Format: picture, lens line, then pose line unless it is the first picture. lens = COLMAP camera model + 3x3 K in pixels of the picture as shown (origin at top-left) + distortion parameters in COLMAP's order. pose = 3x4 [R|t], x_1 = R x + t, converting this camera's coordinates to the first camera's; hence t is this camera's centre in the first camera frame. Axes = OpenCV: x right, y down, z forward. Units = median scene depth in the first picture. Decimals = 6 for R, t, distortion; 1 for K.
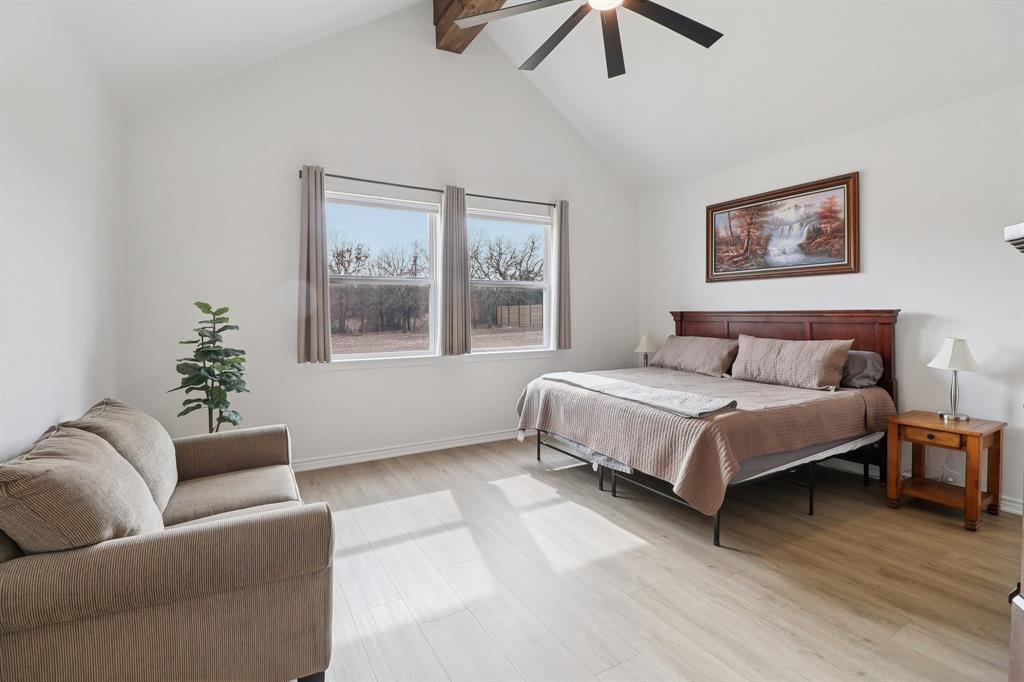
lens RADIAL K [[474.1, 0, 505.1], [0, 474.1, 313.2], [0, 0, 1]] dist [-0.018670, -0.000617]
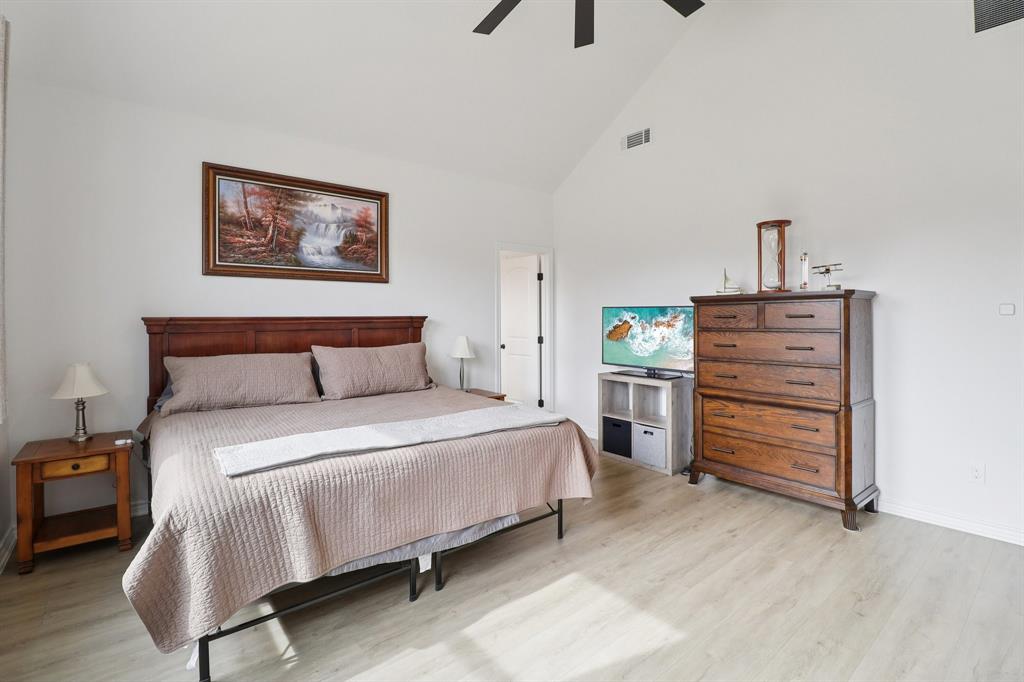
lens RADIAL K [[474.1, 0, 505.1], [0, 474.1, 313.2], [0, 0, 1]] dist [-0.018670, -0.000617]
pose [[-0.167066, 0.014452, 0.985840, -0.365648], [0.005032, 0.999892, -0.013806, 0.002089], [-0.985933, 0.002655, -0.167121, 0.820052]]
